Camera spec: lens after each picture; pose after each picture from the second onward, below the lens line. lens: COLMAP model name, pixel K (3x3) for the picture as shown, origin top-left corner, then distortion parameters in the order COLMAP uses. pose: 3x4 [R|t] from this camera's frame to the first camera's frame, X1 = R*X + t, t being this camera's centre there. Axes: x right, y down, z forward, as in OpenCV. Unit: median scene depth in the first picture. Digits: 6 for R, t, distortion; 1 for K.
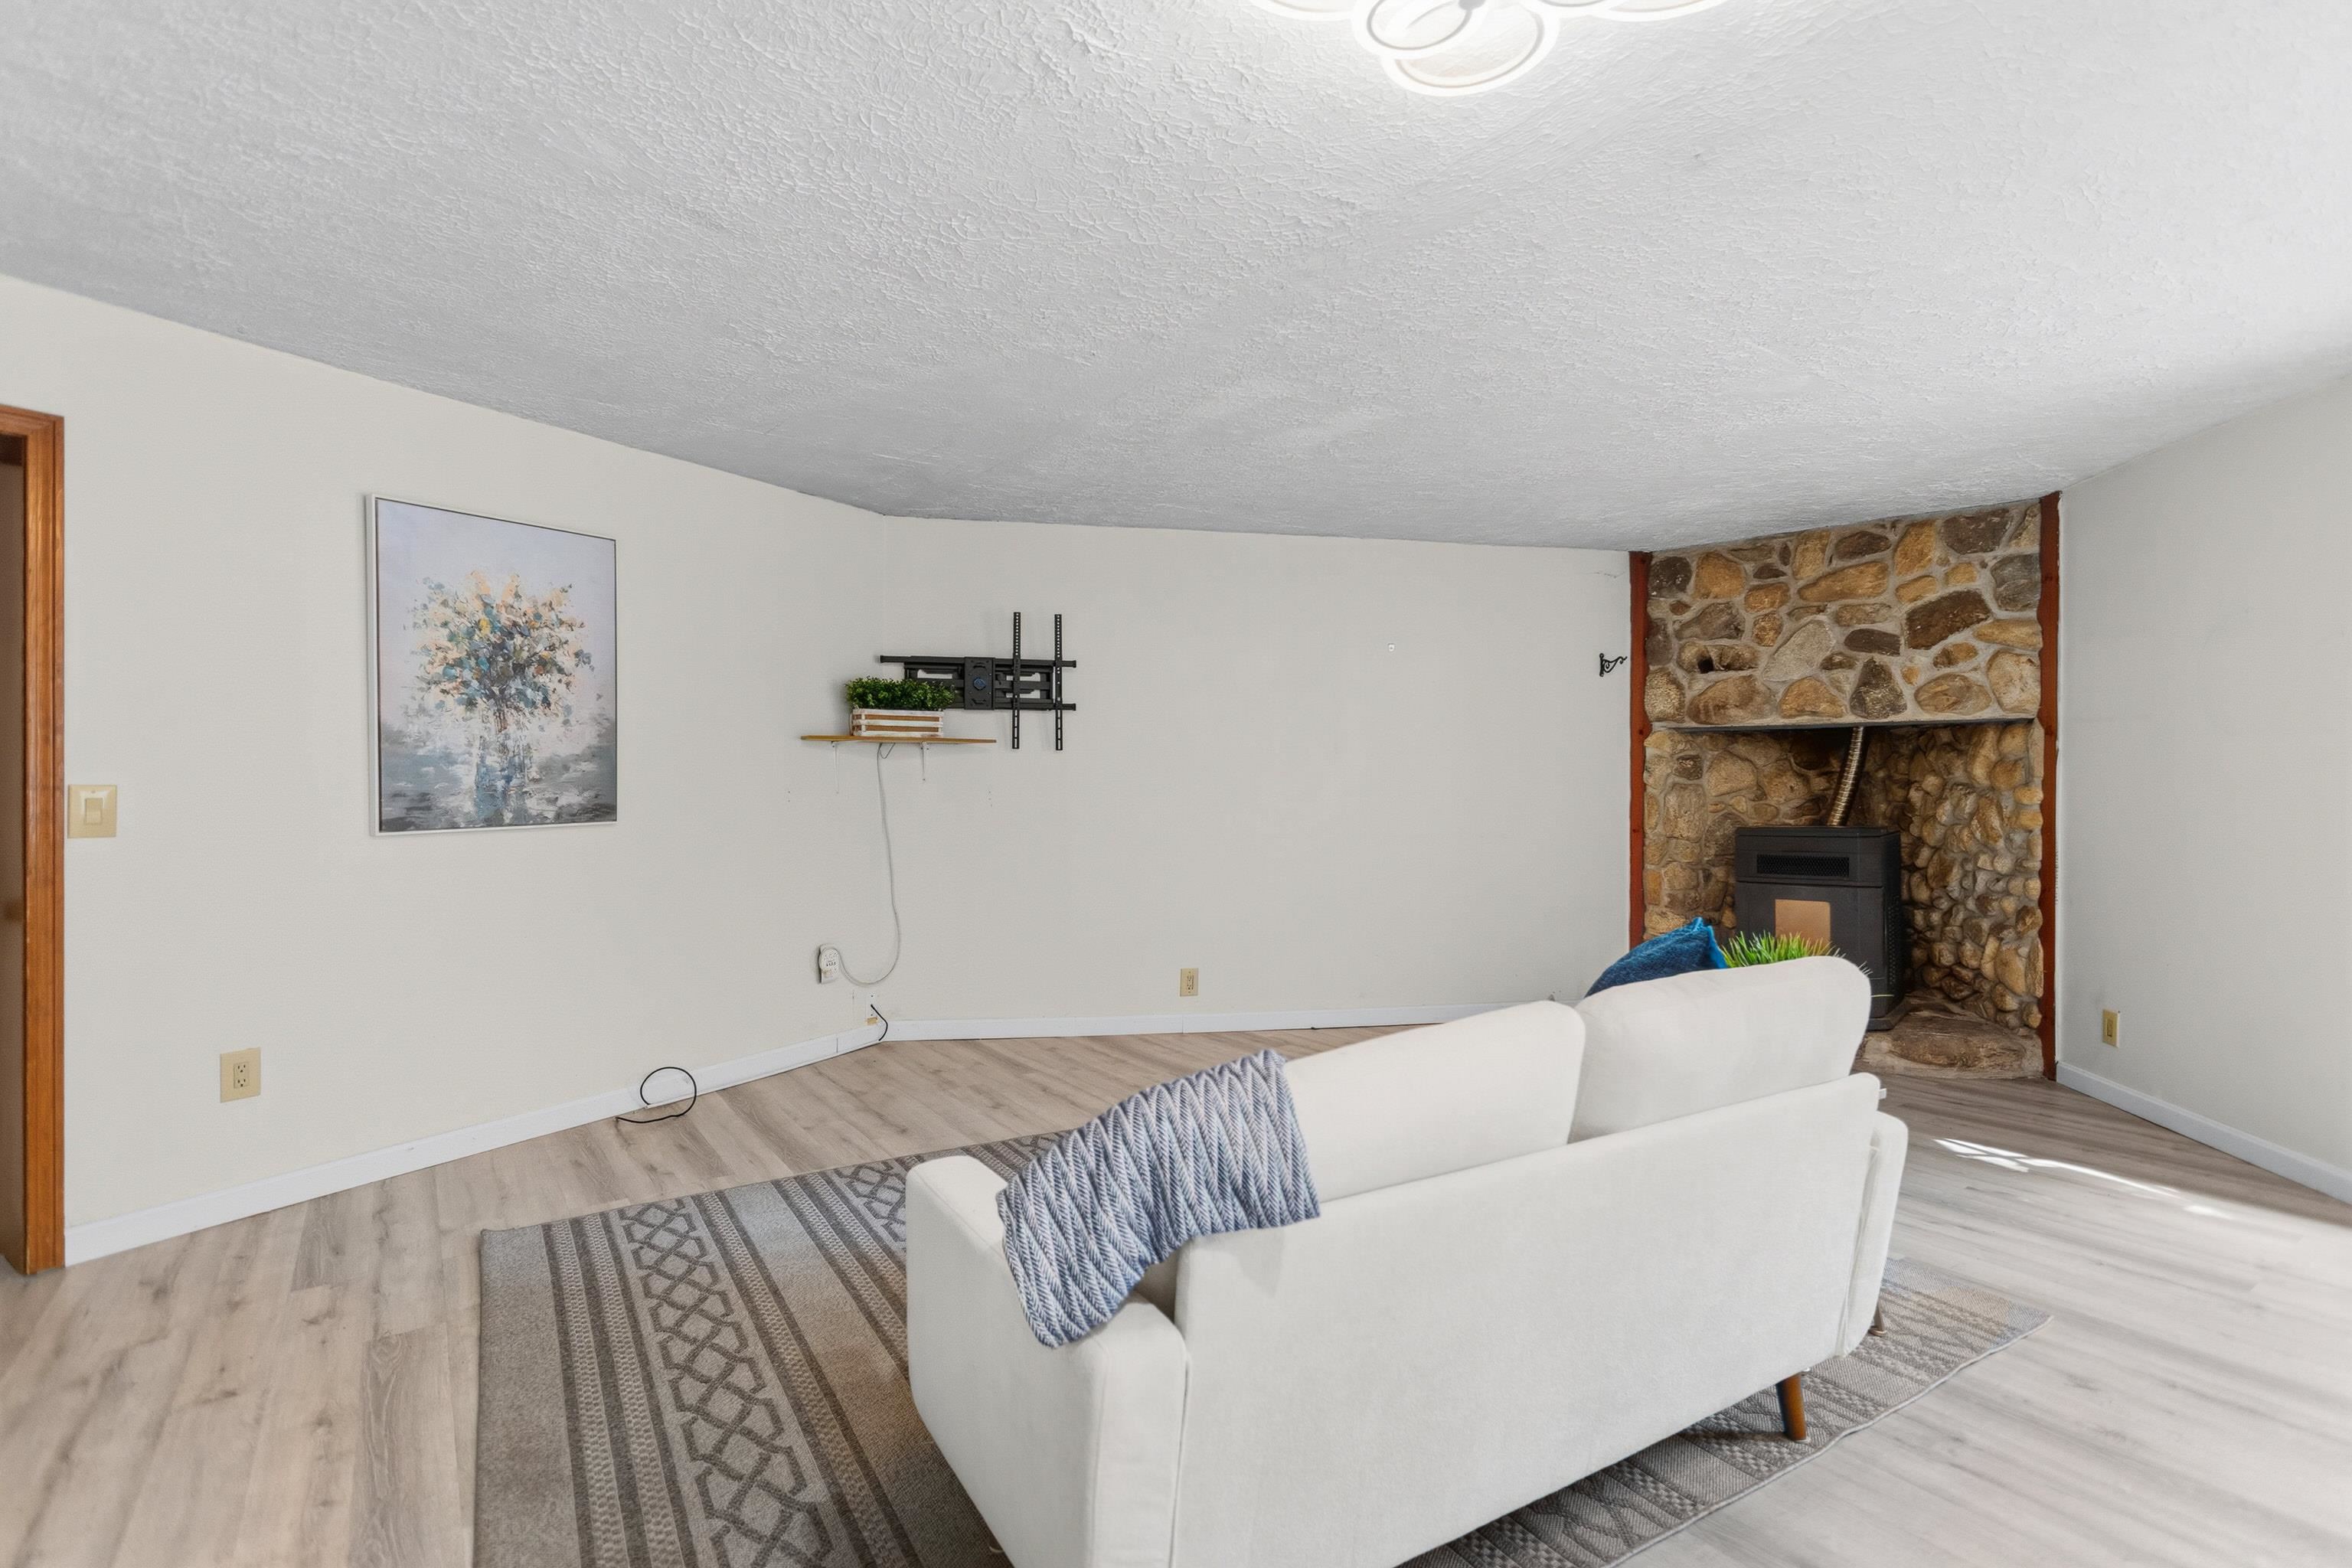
lens RADIAL K [[1110.1, 0, 1187.2], [0, 1110.1, 784.1], [0, 0, 1]] dist [0.001110, 0.000719]
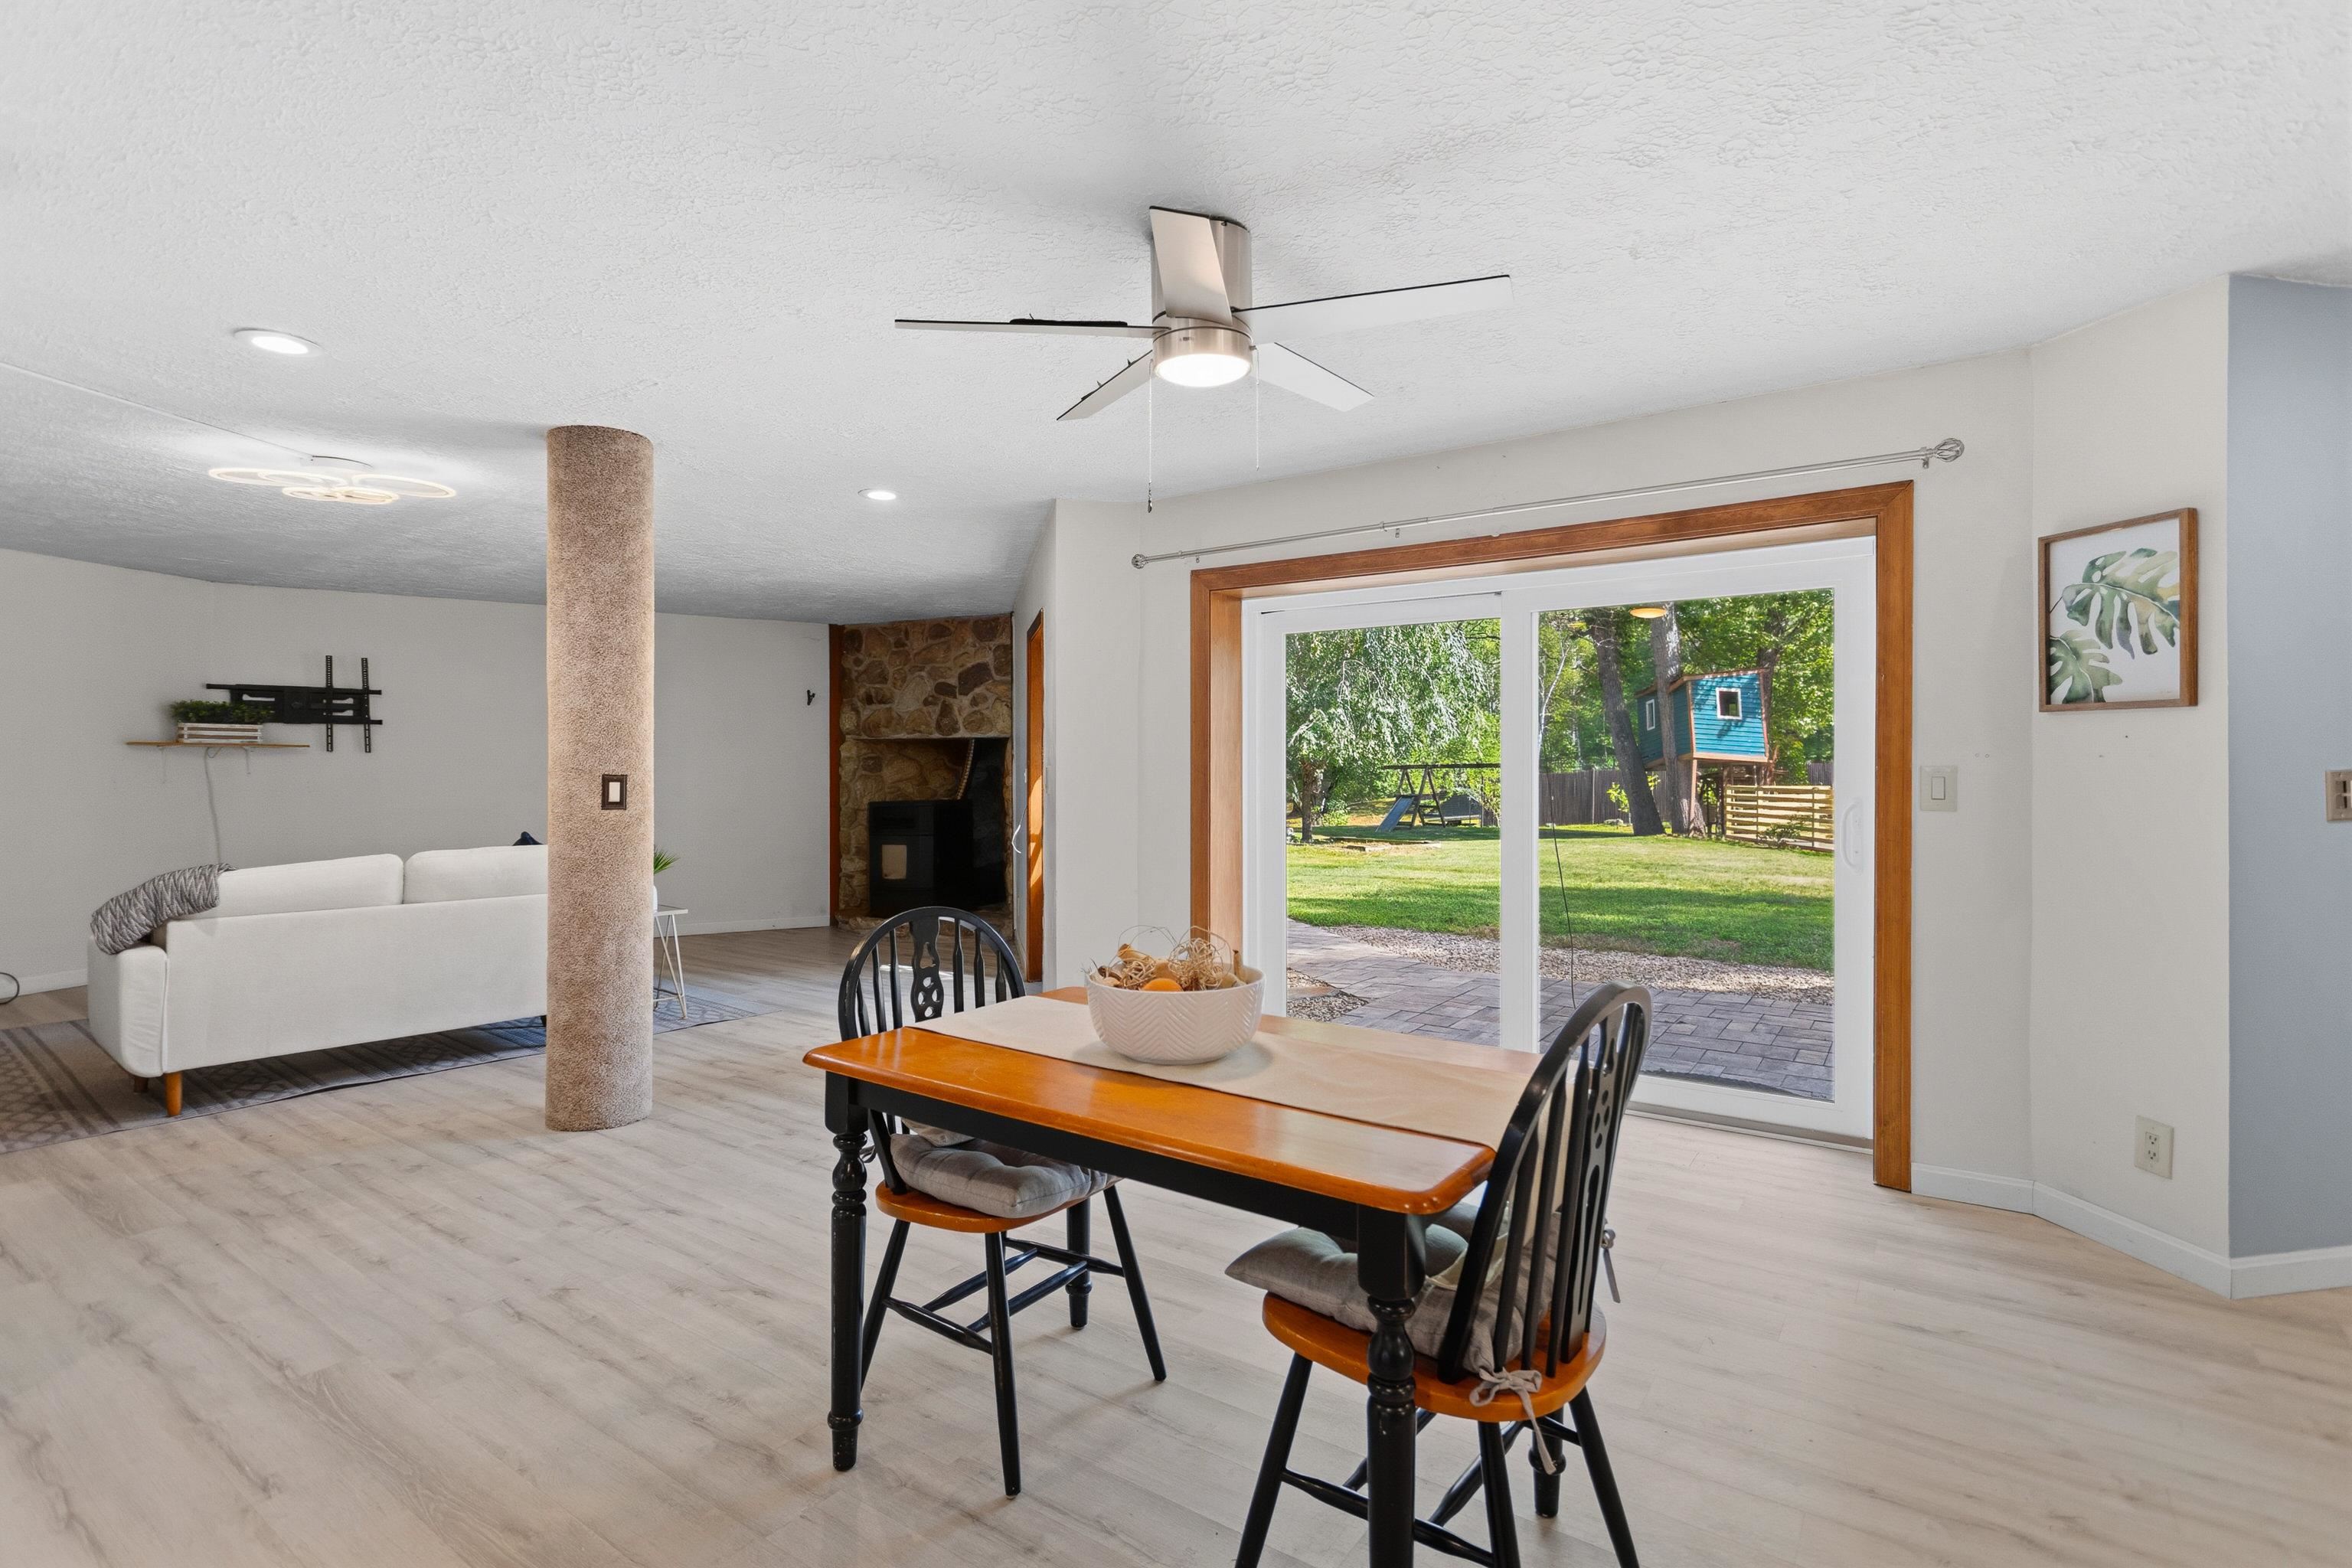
lens RADIAL K [[1109.0, 0, 1184.1], [0, 1109.0, 767.9], [0, 0, 1]] dist [-0.000920, 0.008832]
pose [[0.941890, -0.000784, 0.335920, 0.401792], [0.004278, 0.999944, -0.009661, 0.007944], [-0.335894, 0.010536, 0.941841, -0.713782]]
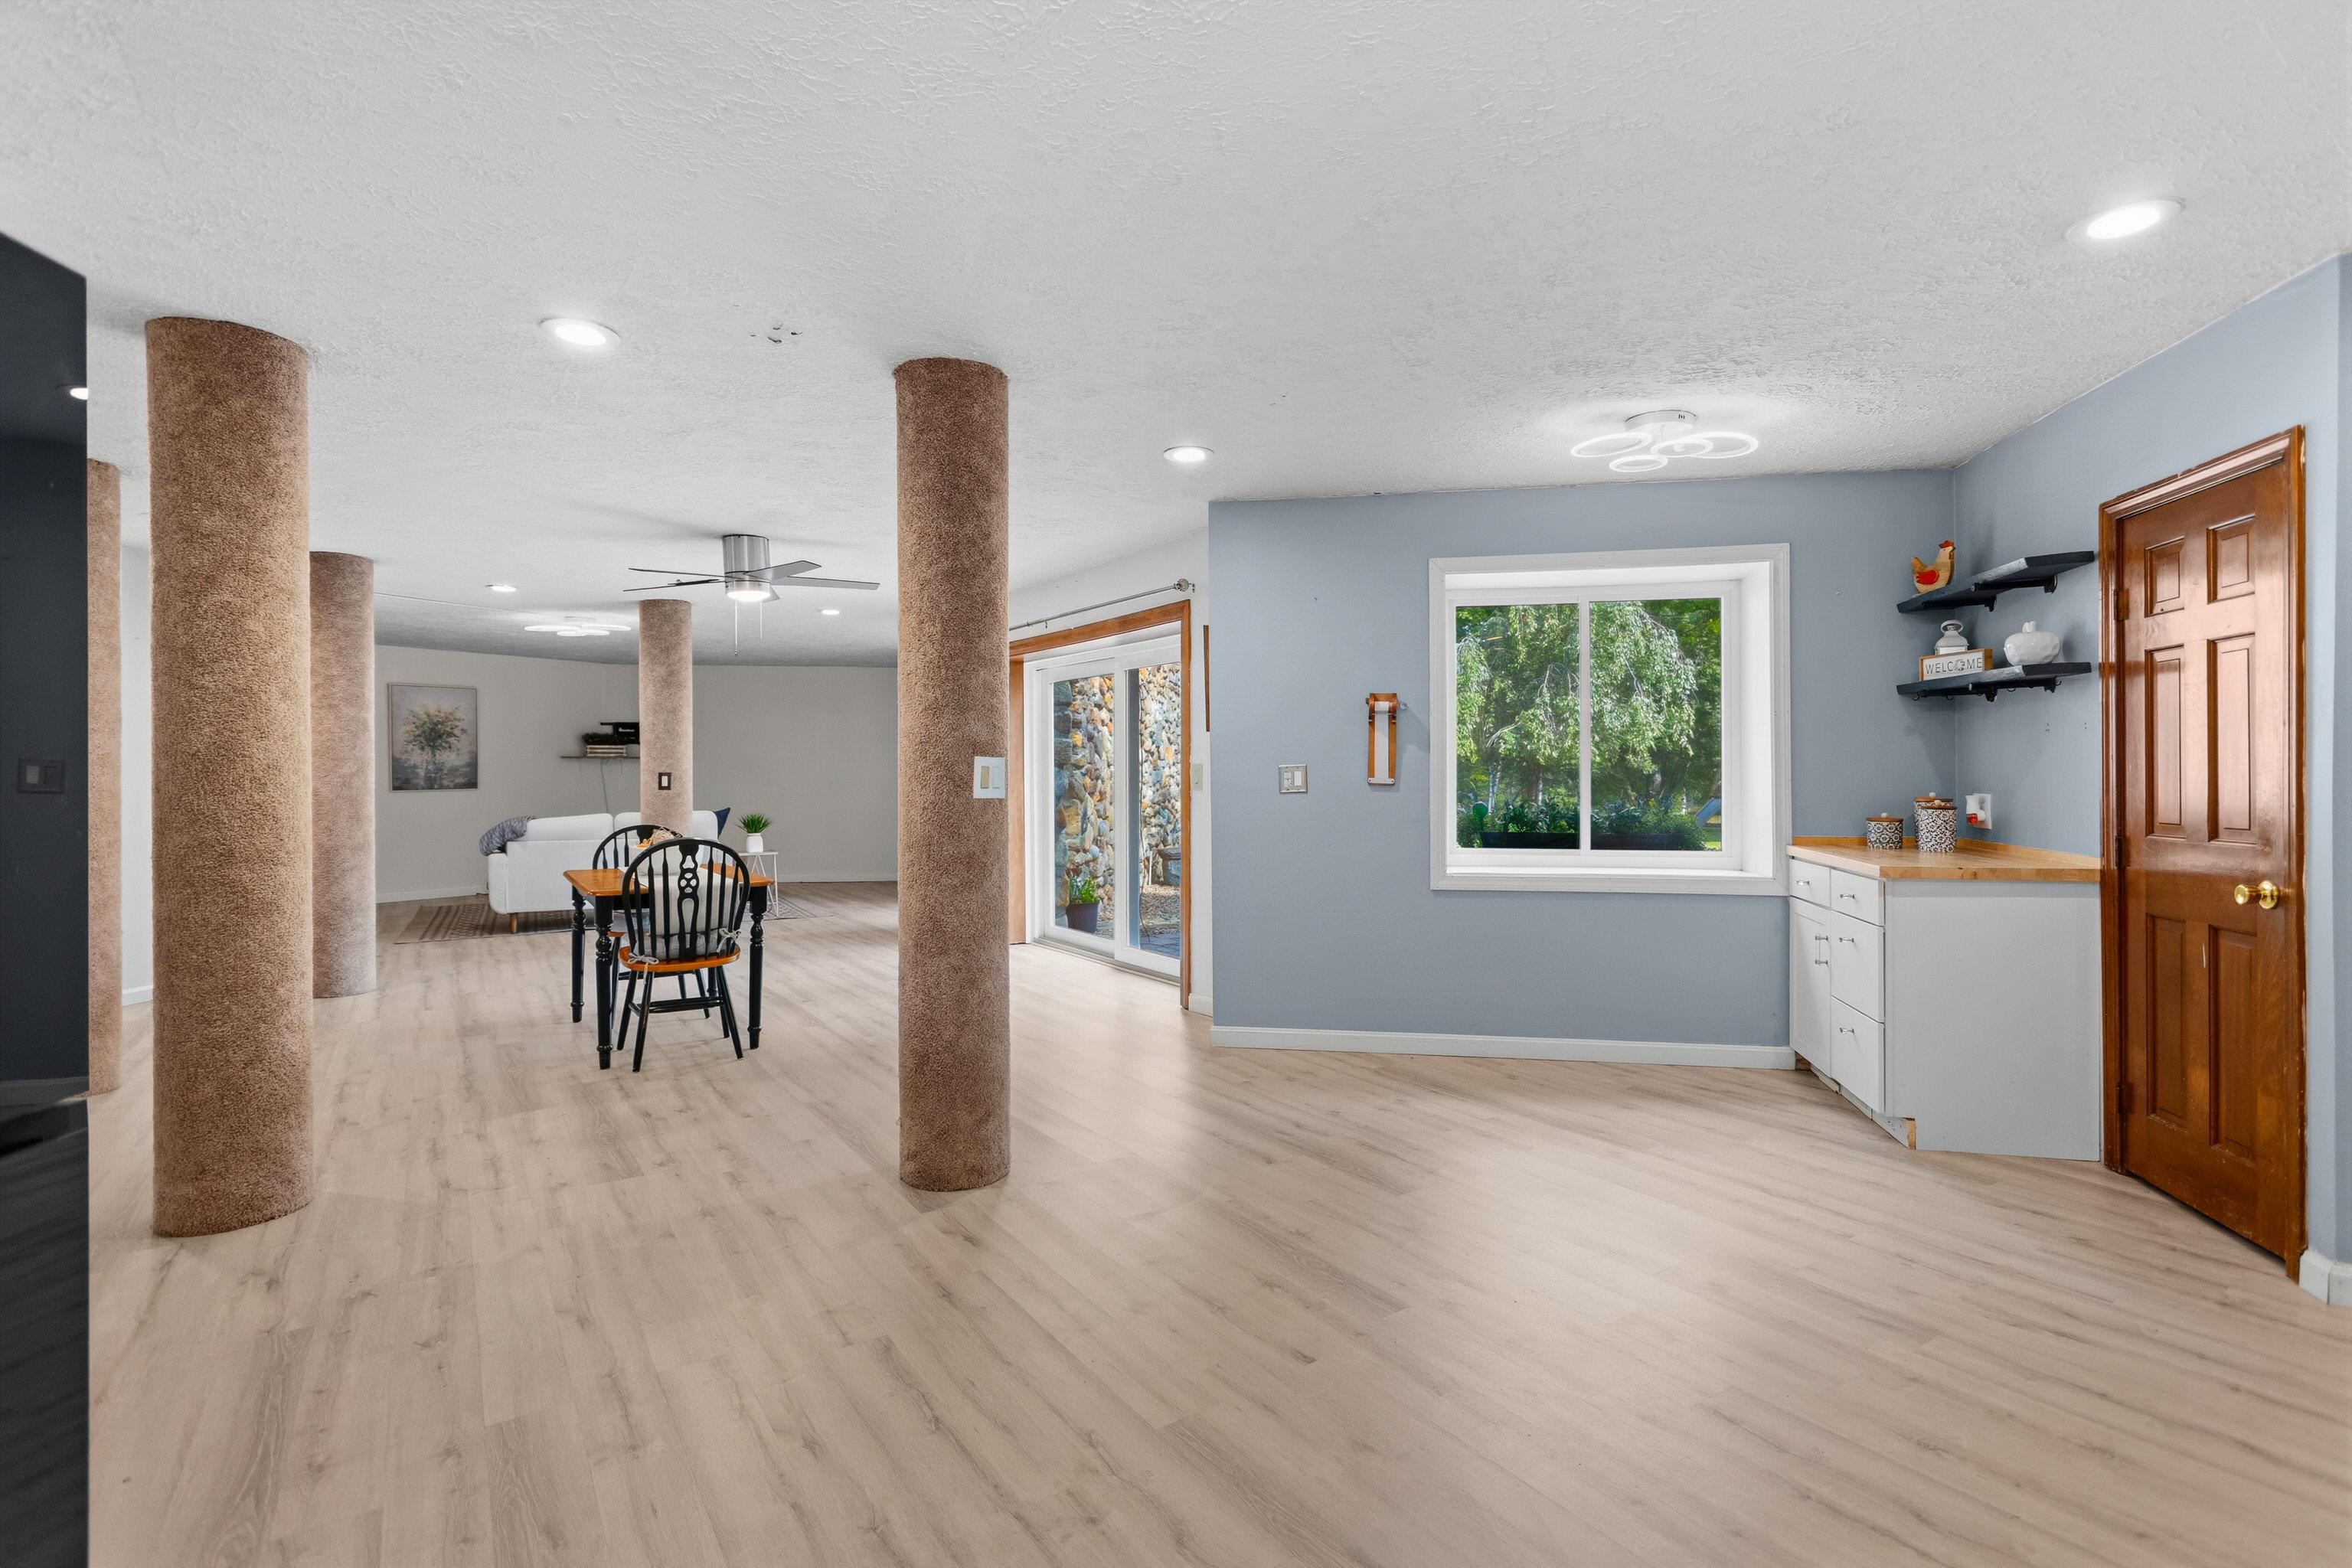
lens RADIAL K [[1113.9, 0, 1220.3], [0, 1113.9, 784.5], [0, 0, 1]] dist [-0.011103, 0.000151]
pose [[0.999983, -0.005446, -0.002026, 1.055540], [0.005450, 0.999984, 0.001742, 0.021697], [0.002016, -0.001753, 0.999996, -1.385551]]
